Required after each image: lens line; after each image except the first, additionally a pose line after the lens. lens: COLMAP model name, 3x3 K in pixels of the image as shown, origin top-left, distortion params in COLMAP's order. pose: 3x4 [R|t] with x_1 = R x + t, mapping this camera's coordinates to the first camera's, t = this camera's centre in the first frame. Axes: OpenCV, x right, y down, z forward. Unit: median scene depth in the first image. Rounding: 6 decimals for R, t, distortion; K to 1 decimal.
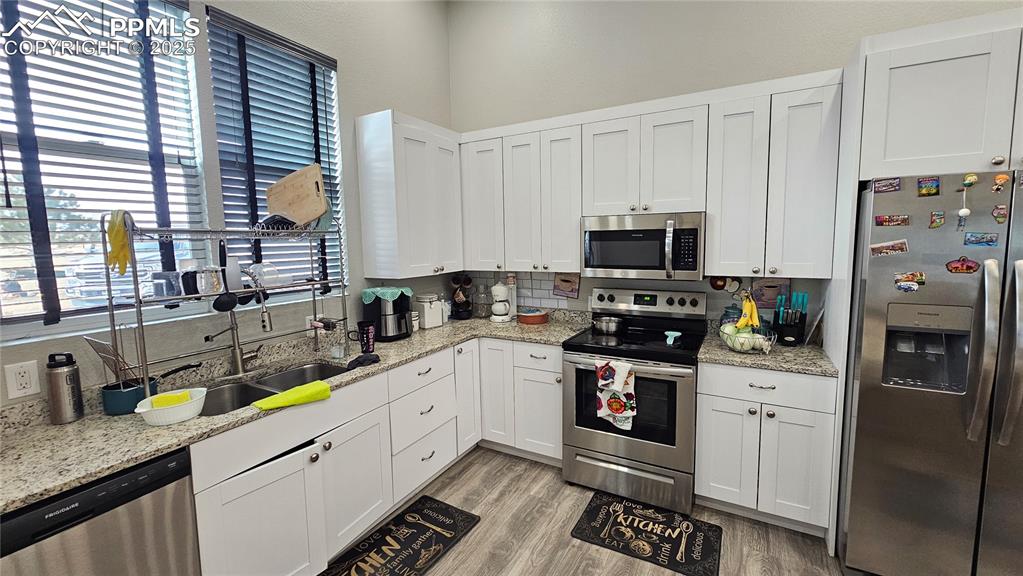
lens RADIAL K [[418.5, 0, 506.2], [0, 418.5, 279.5], [0, 0, 1]] dist [-0.002948, 0.001872]
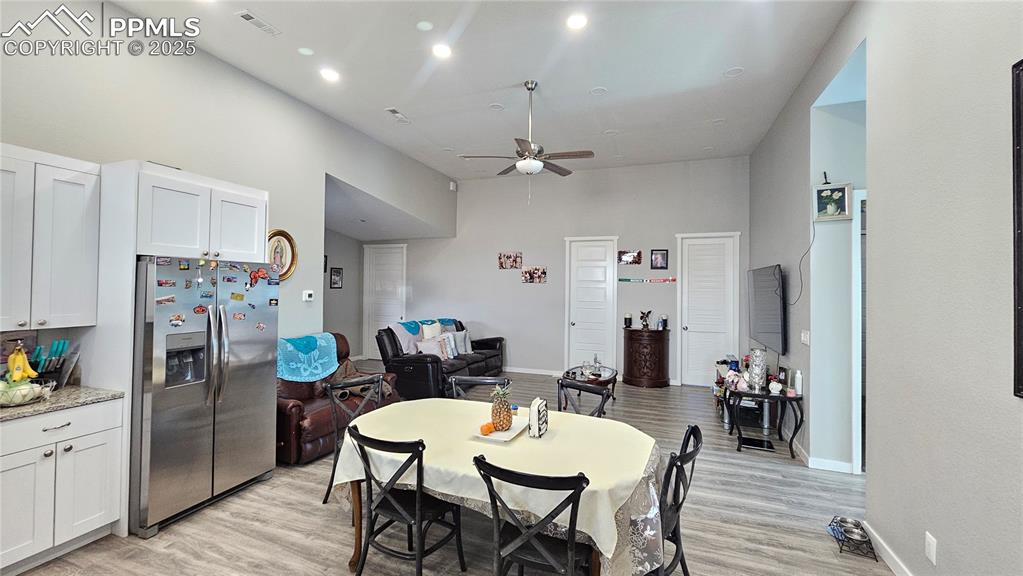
lens RADIAL K [[418.5, 0, 507.2], [0, 418.5, 278.6], [0, 0, 1]] dist [-0.002948, 0.001872]
pose [[-0.151337, 0.034149, 0.987892, -0.612658], [0.083375, 0.996283, -0.021667, -0.010683], [-0.984960, 0.079087, -0.153622, -0.029443]]
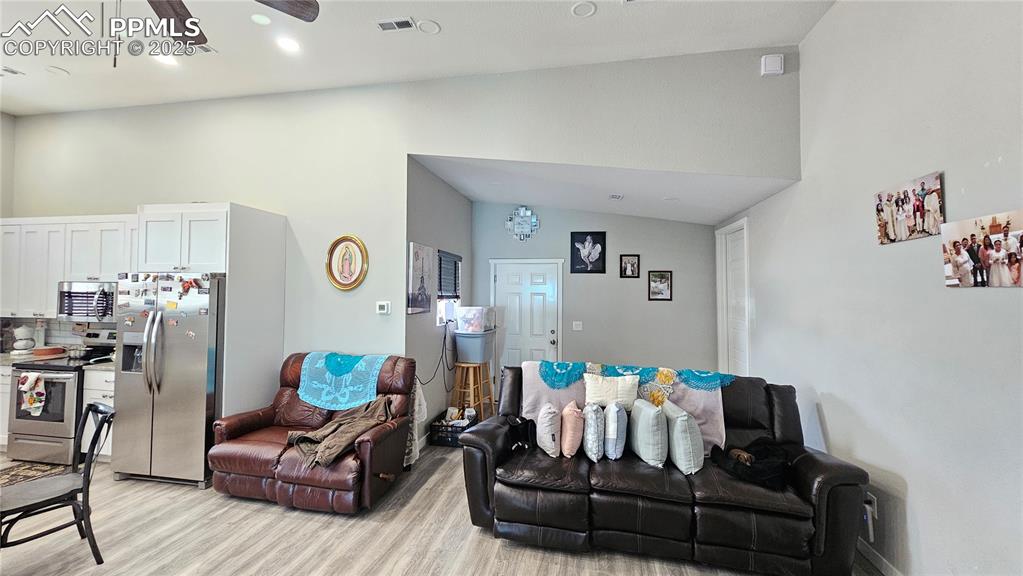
lens RADIAL K [[418.5, 0, 513.6], [0, 418.5, 279.4], [0, 0, 1]] dist [-0.002948, 0.001872]
pose [[0.947805, 0.033809, 0.317053, 1.509031], [0.004921, 0.992693, -0.120567, 0.042087], [-0.318812, 0.115835, 0.940713, -1.166937]]
